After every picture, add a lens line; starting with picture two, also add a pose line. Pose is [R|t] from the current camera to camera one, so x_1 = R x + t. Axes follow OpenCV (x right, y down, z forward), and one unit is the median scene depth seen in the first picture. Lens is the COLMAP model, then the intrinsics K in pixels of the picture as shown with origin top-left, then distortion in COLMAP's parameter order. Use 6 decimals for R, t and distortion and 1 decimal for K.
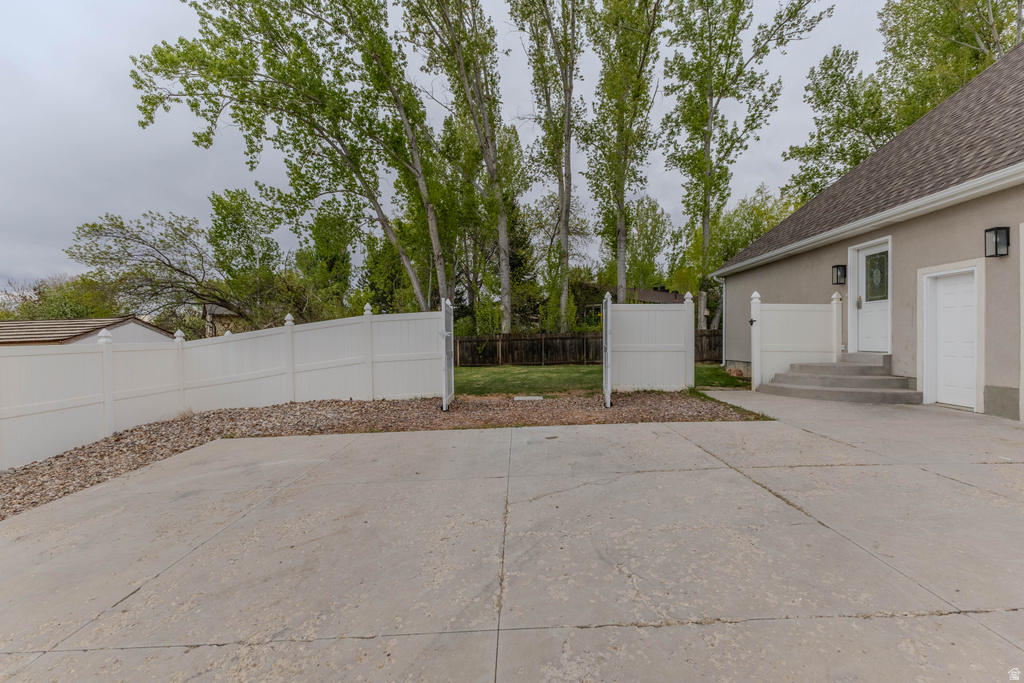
lens RADIAL K [[436.8, 0, 514.6], [0, 436.8, 342.4], [0, 0, 1]] dist [0.000015, -0.000278]
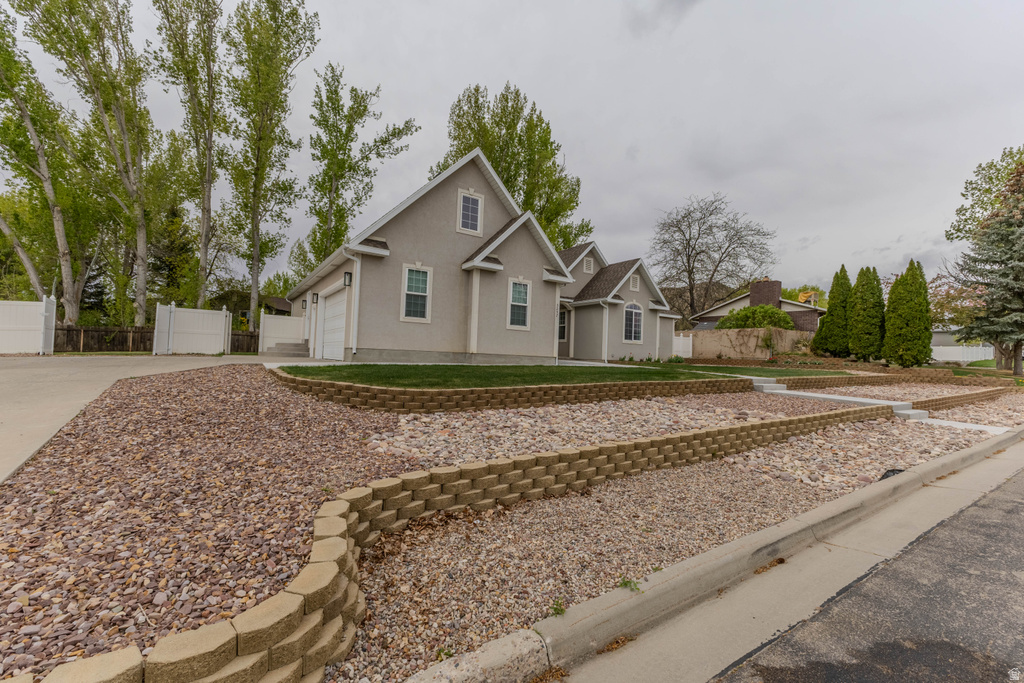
lens RADIAL K [[436.8, 0, 514.6], [0, 436.8, 342.4], [0, 0, 1]] dist [0.000015, -0.000278]
pose [[0.819728, 0.052582, 0.570334, 0.147112], [-0.035236, 0.998521, -0.041414, 0.037221], [-0.571668, 0.013852, 0.820368, -0.582183]]
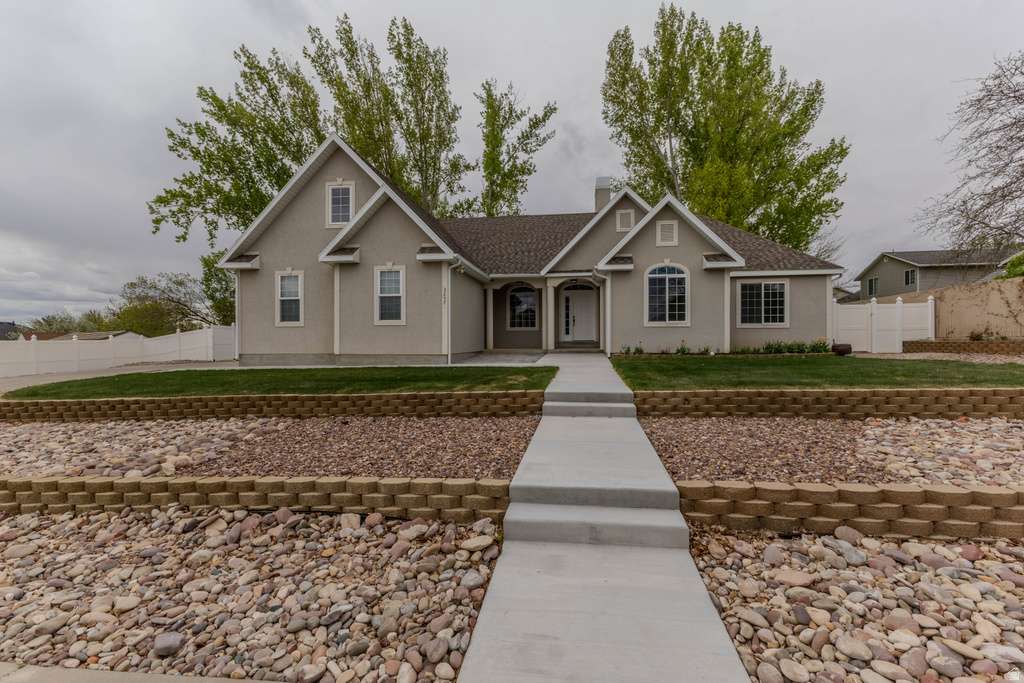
lens RADIAL K [[434.1, 0, 511.8], [0, 434.1, 345.6], [0, 0, 1]] dist [0.000943, 0.000089]
pose [[0.993222, -0.001475, -0.116219, 0.751826], [0.001690, 0.999997, 0.001758, 0.016722], [0.116216, -0.001943, 0.993222, -0.588904]]
